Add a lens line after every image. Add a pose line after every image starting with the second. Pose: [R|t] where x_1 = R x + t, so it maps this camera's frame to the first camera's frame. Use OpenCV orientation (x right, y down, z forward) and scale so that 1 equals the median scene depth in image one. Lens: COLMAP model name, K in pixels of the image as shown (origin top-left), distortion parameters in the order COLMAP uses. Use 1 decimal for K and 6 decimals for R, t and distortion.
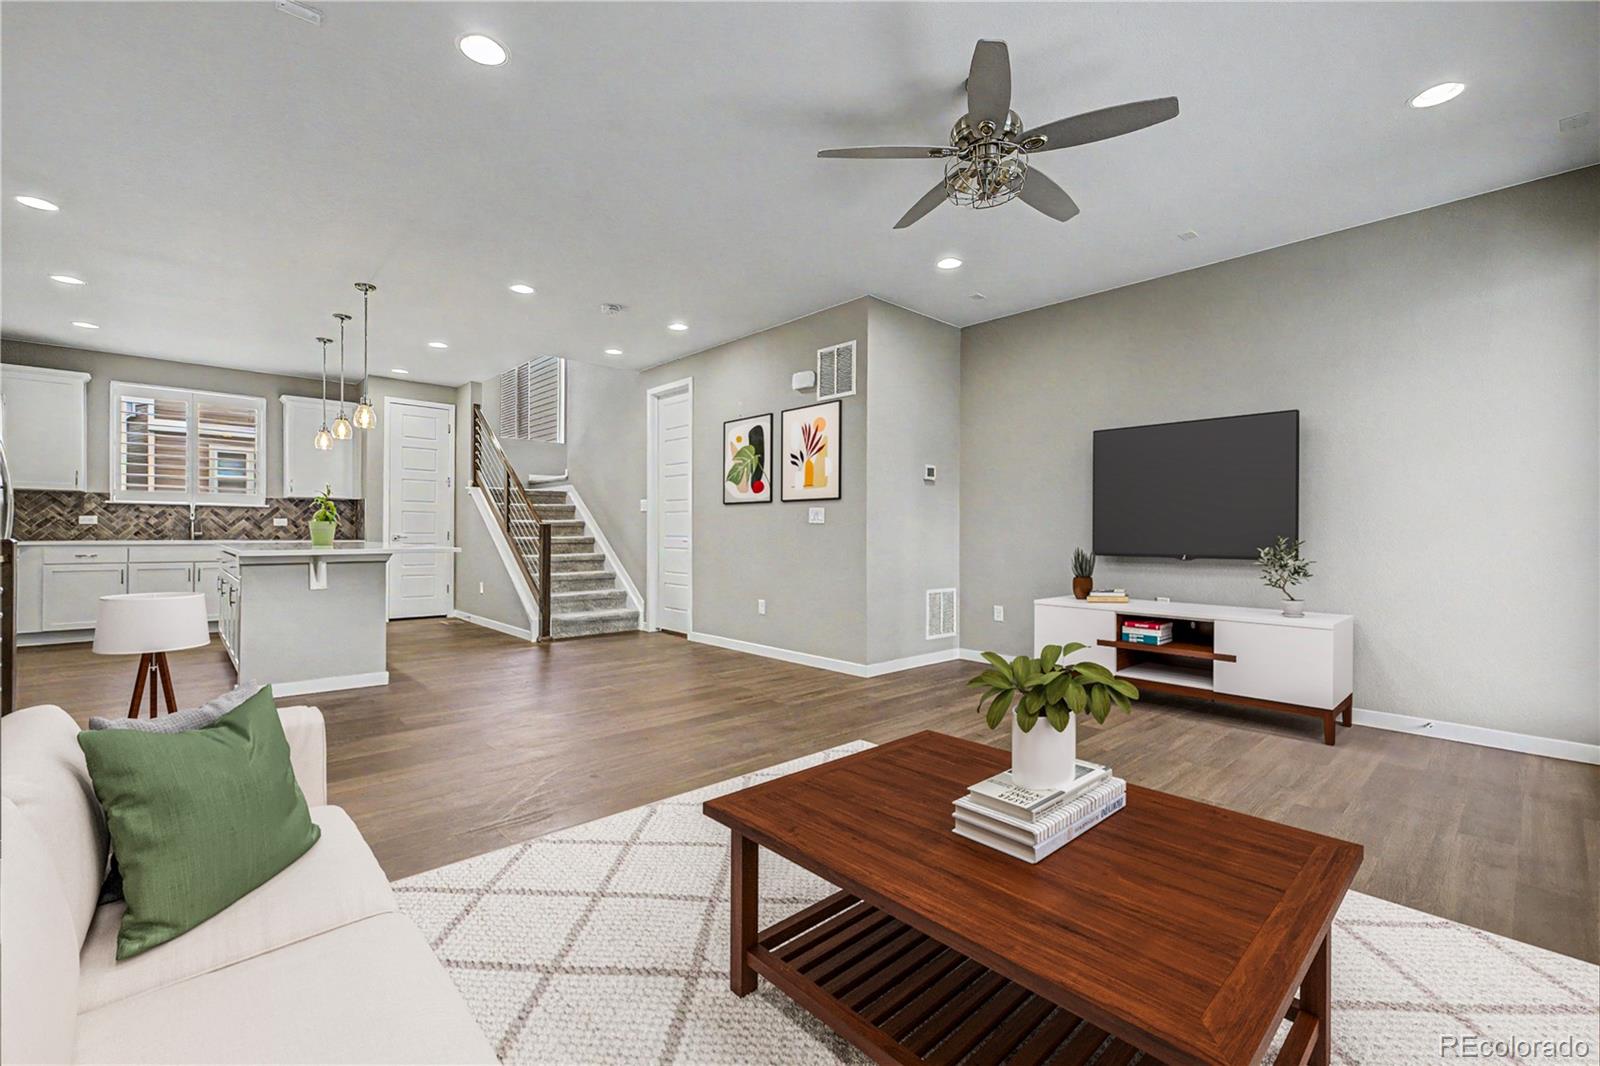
lens RADIAL K [[672.6, 0, 800.0], [0, 672.6, 533.0], [0, 0, 1]] dist [-0.000386, -0.000010]
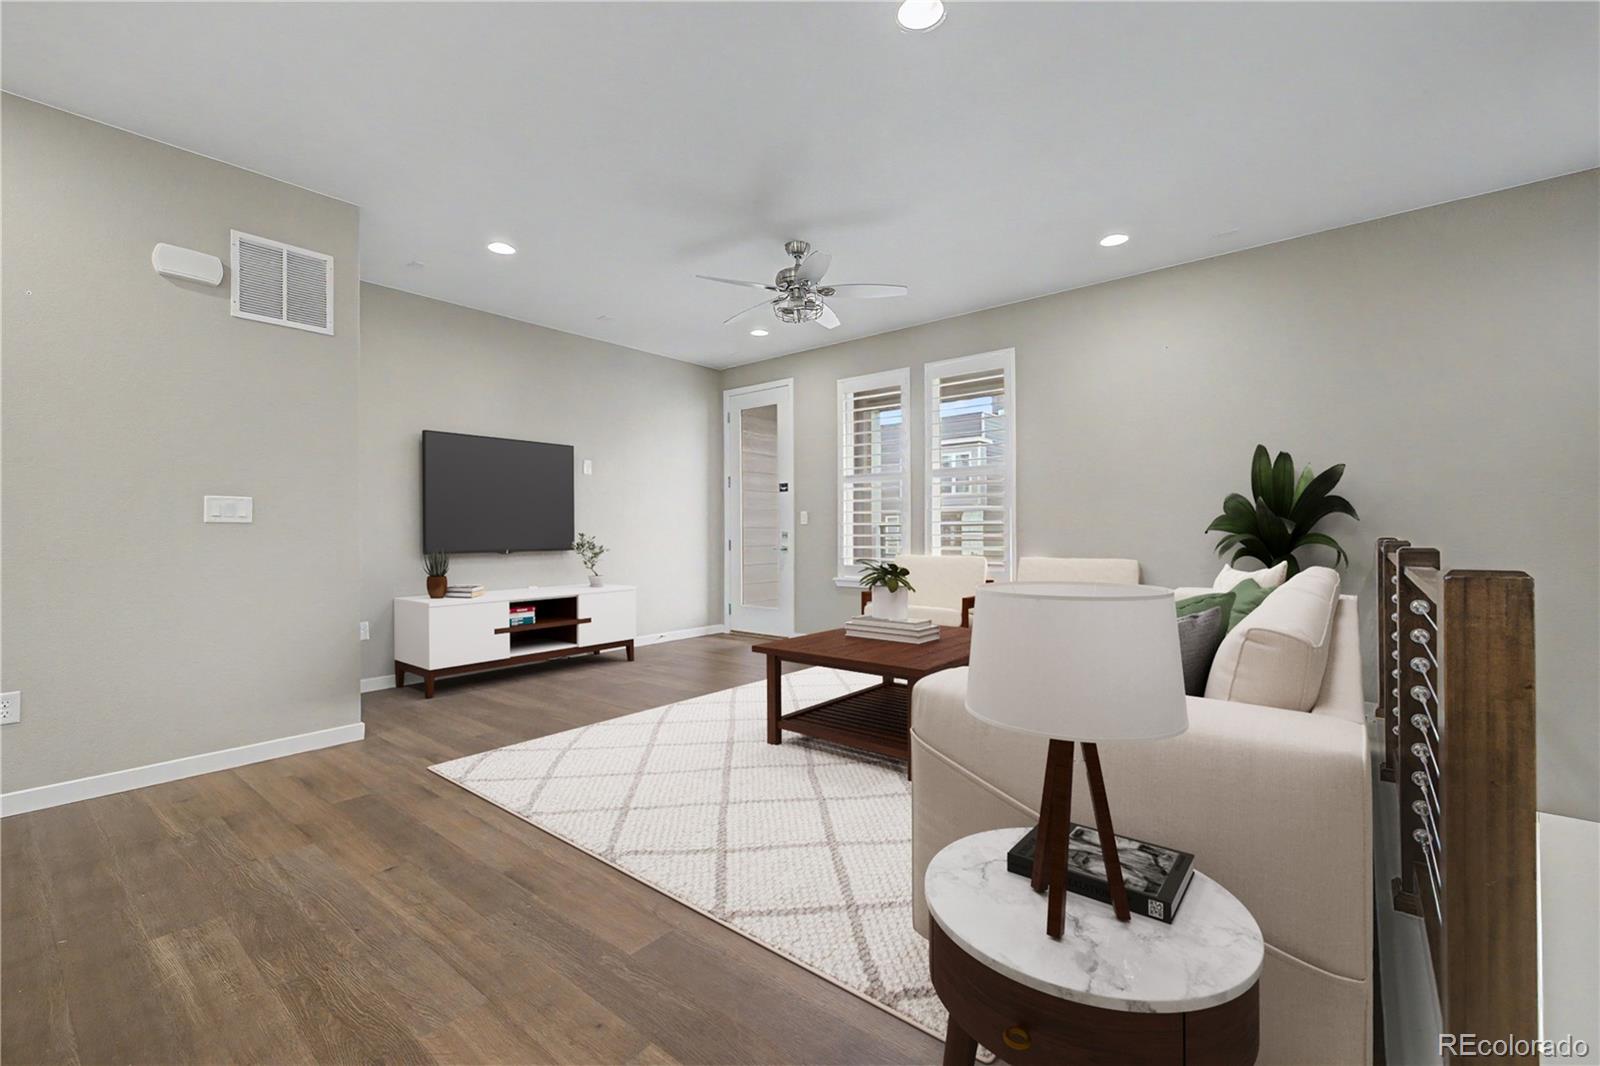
lens RADIAL K [[672.6, 0, 800.0], [0, 672.6, 533.0], [0, 0, 1]] dist [-0.000386, -0.000010]
pose [[-0.131656, -0.007079, 0.991270, -0.739413], [0.004924, 0.999957, 0.007795, -0.005248], [-0.991283, 0.005907, -0.131615, 0.675552]]
